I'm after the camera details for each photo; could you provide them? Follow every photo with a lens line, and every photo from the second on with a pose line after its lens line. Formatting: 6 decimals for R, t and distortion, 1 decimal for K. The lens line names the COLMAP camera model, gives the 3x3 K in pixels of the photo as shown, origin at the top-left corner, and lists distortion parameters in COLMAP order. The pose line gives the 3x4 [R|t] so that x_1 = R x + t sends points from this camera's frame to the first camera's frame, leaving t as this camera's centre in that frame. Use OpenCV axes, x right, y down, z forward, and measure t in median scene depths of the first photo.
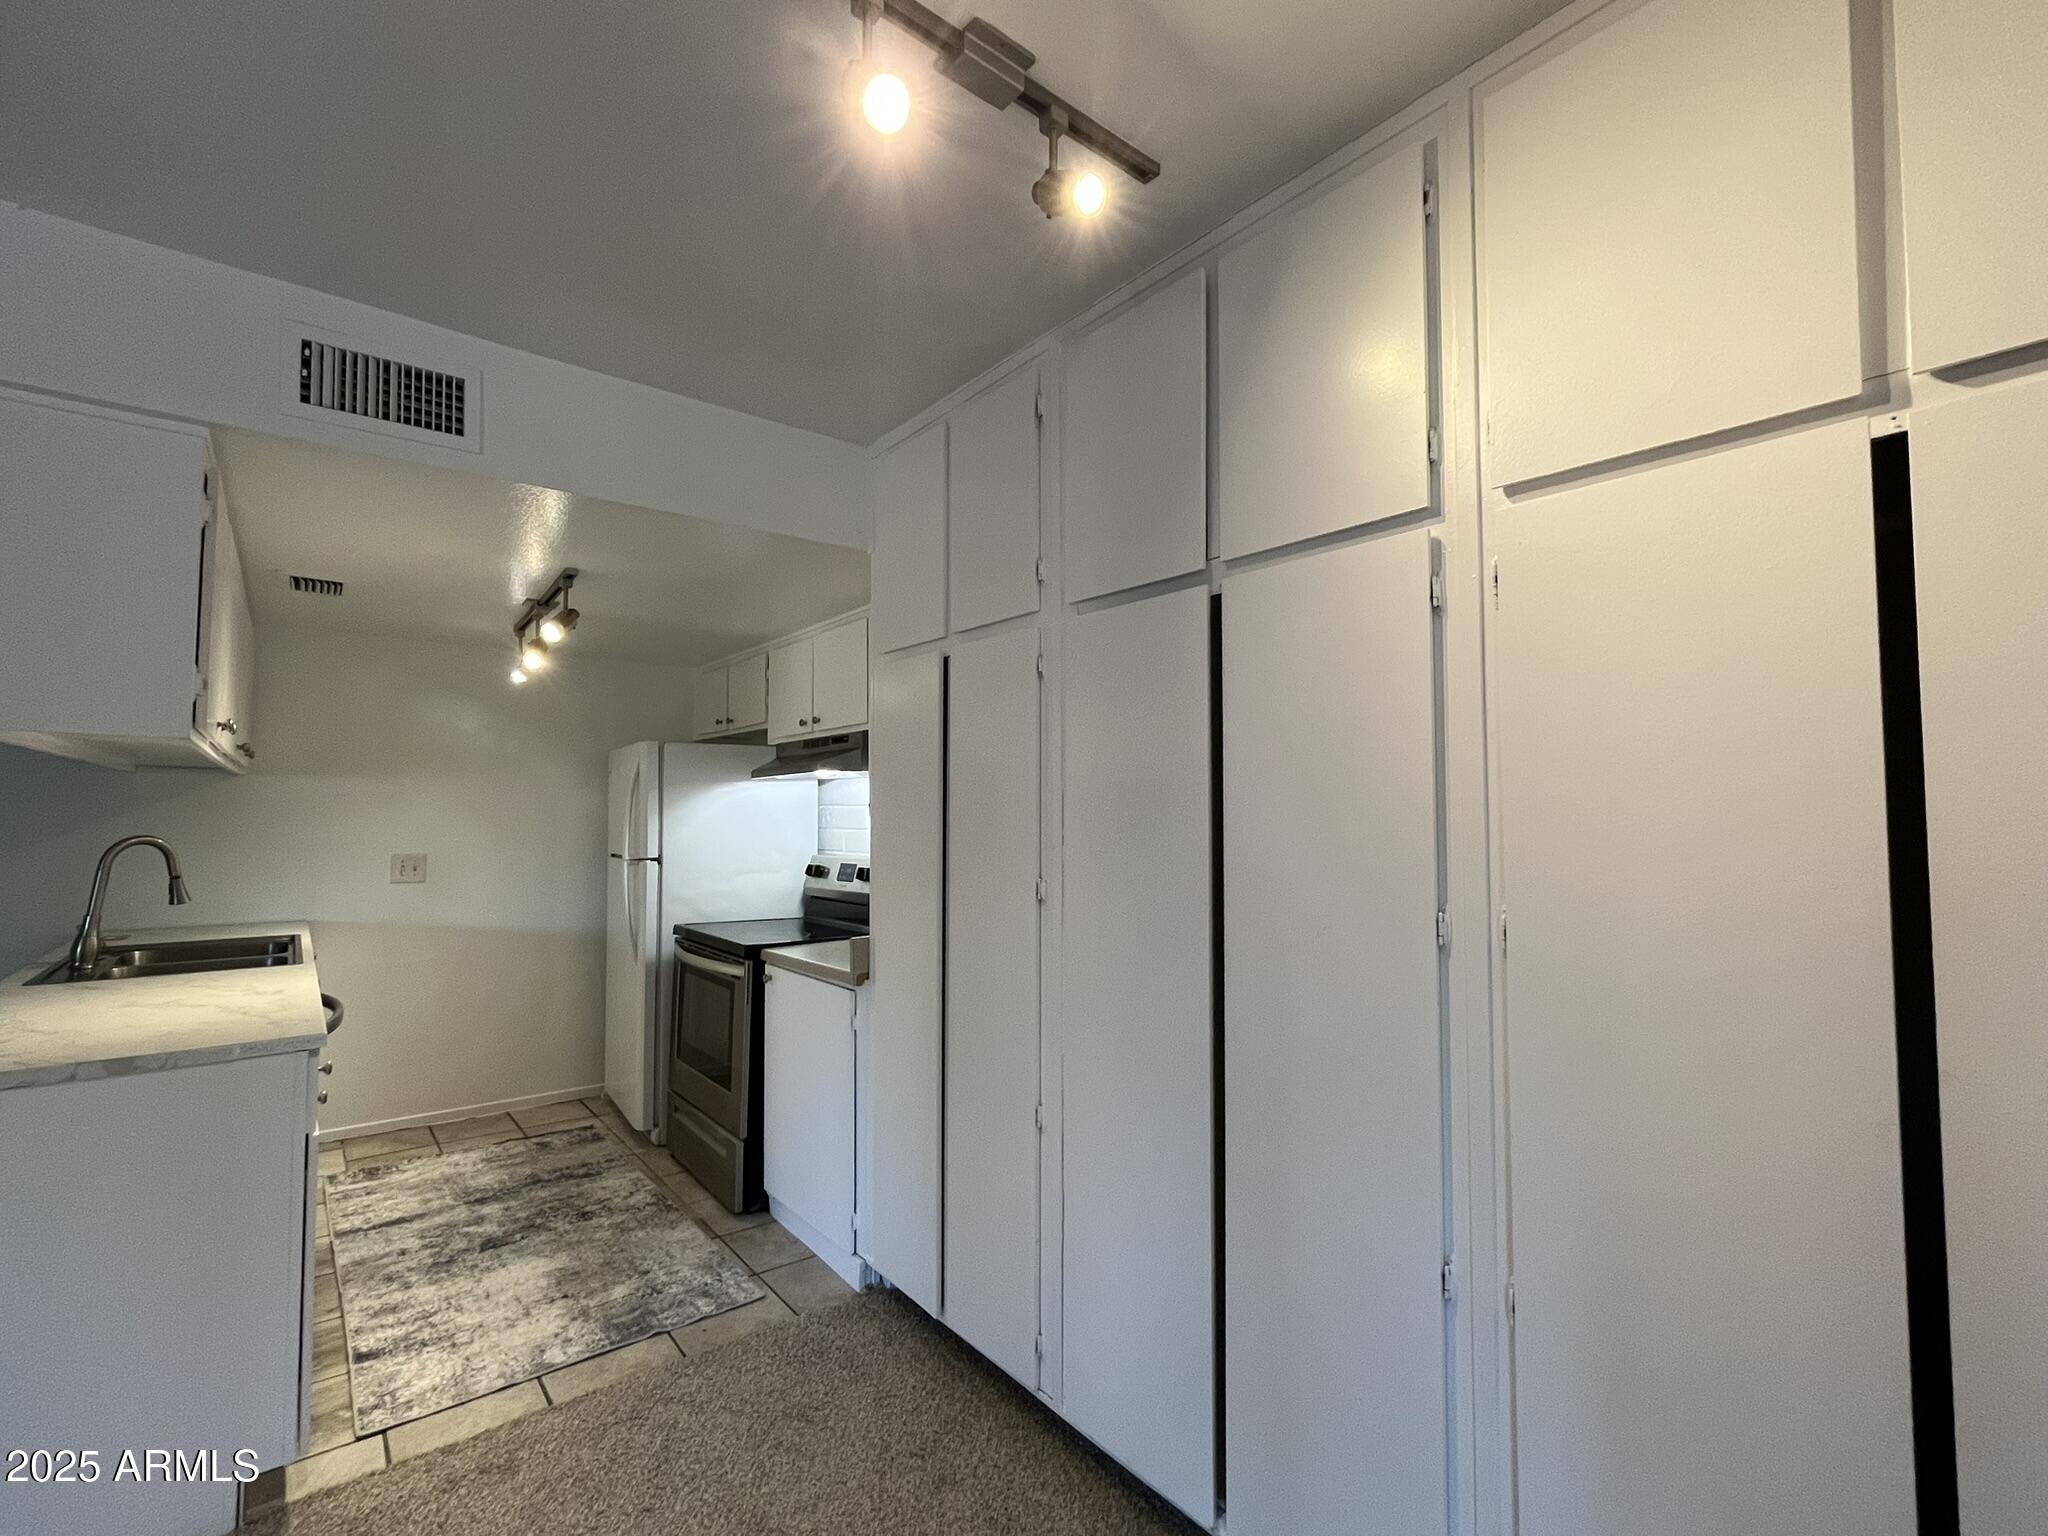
lens RADIAL K [[905.3, 0, 1019.9], [0, 905.3, 768.0], [0, 0, 1]] dist [-0.002232, 0.000182]
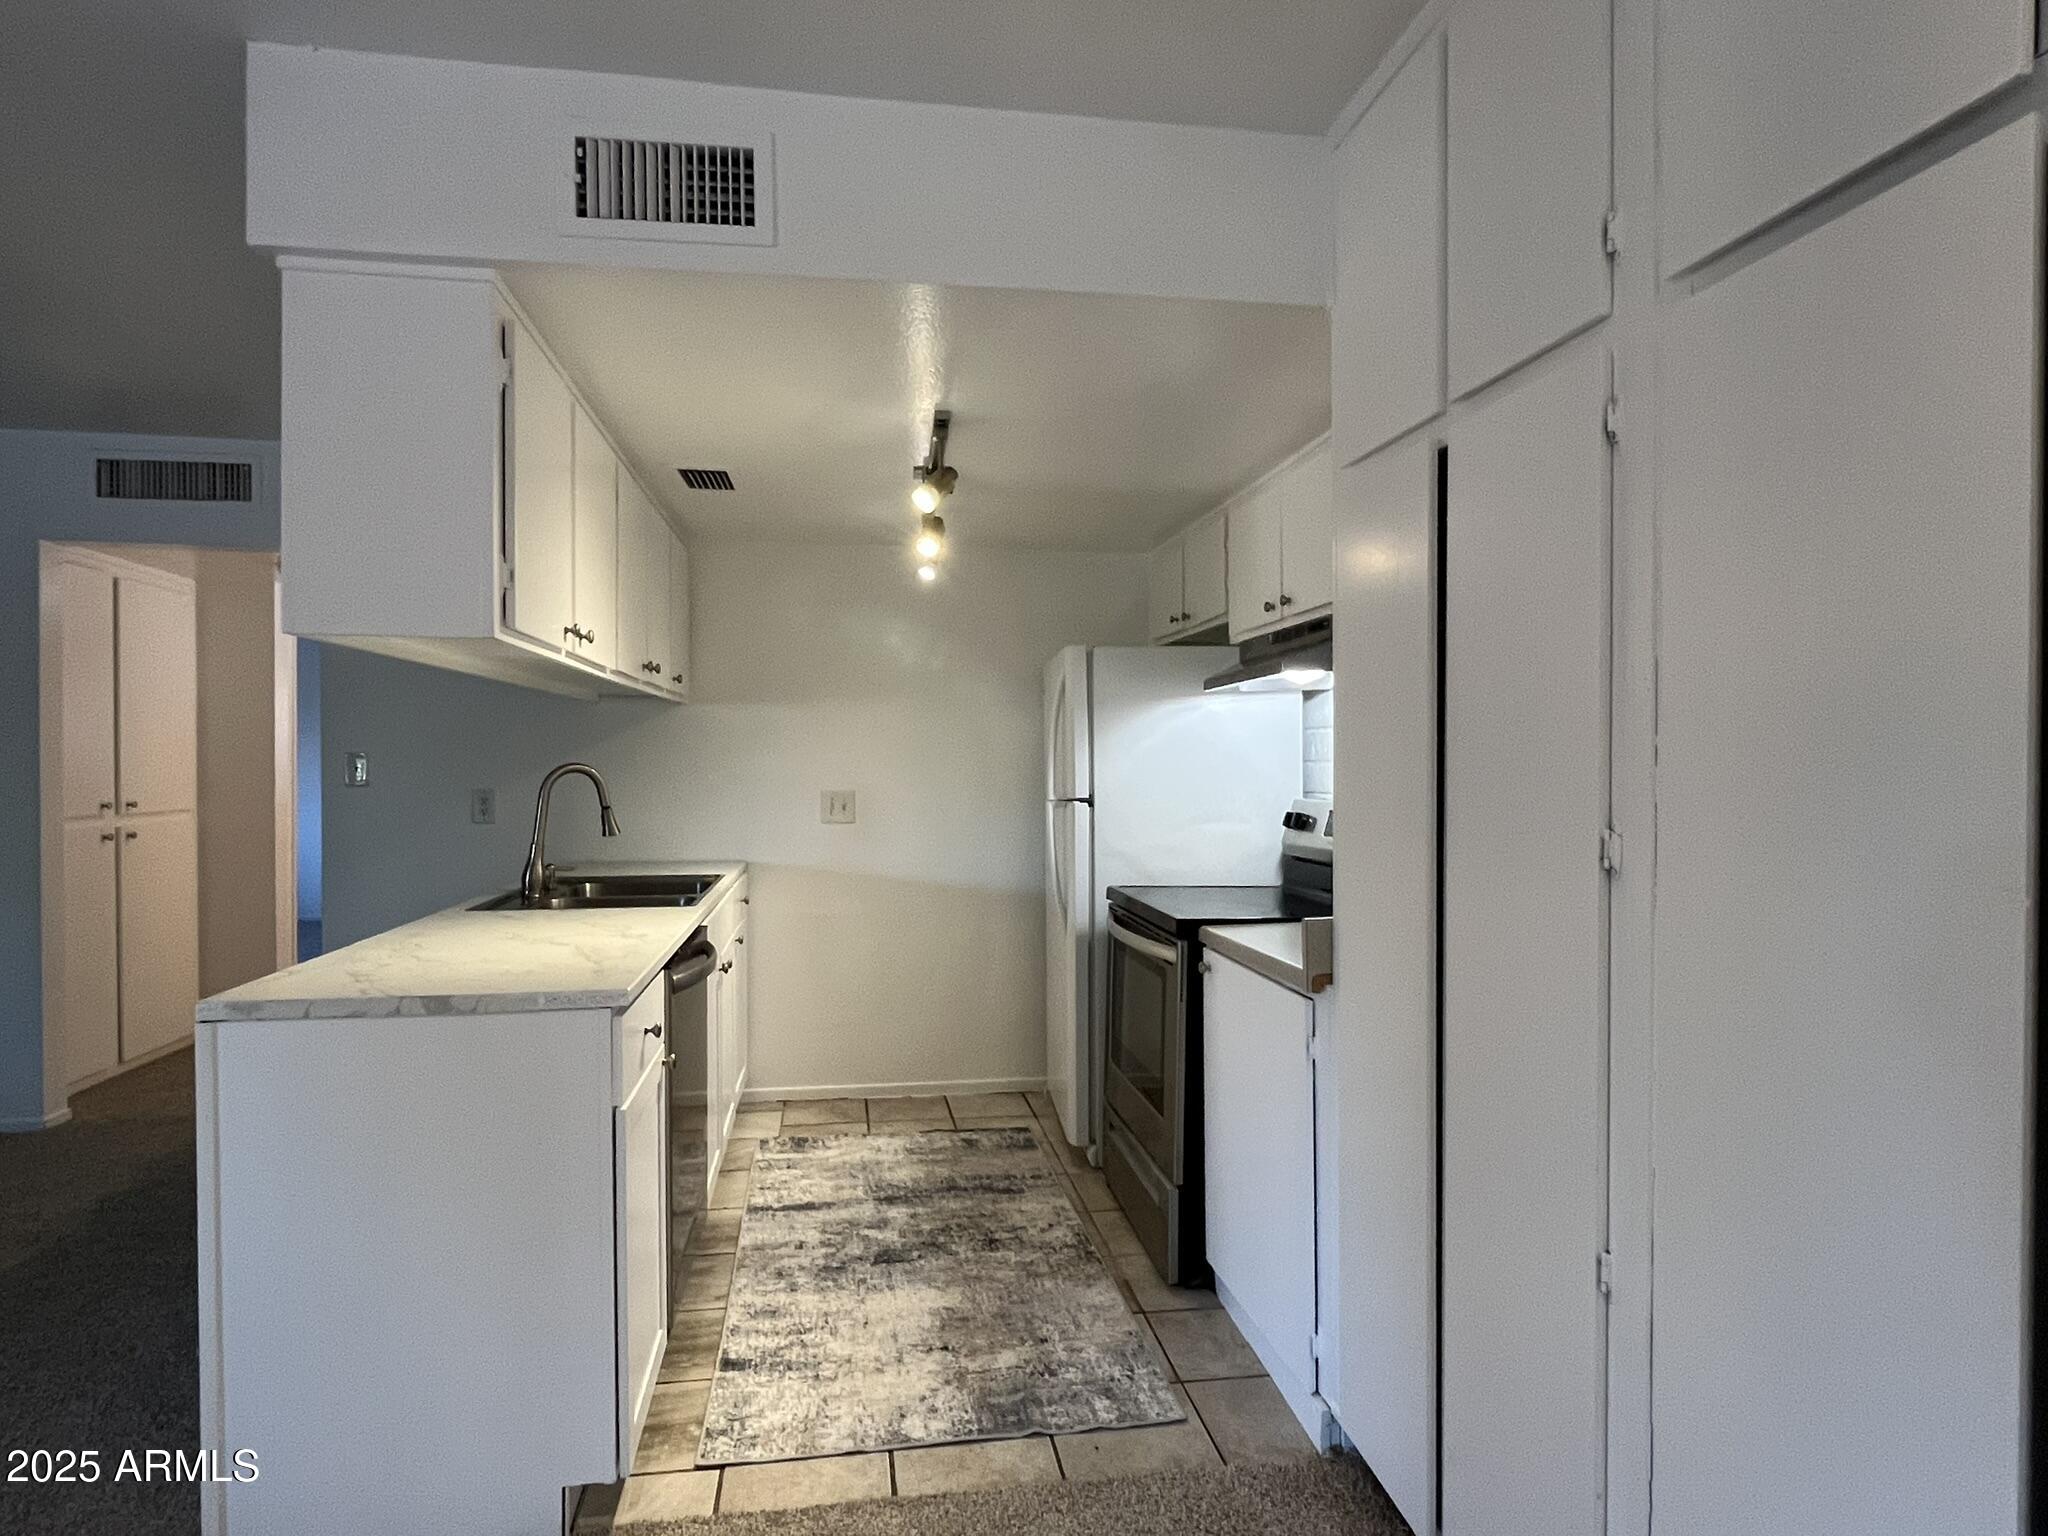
lens RADIAL K [[1142.9, 0, 1020.1], [0, 1142.9, 770.8], [0, 0, 1]] dist [-0.002497, -0.000321]
pose [[0.867620, 0.002933, -0.497220, 0.041246], [0.027088, 0.998219, 0.053154, 0.032560], [0.496490, -0.059586, 0.865995, 0.192681]]
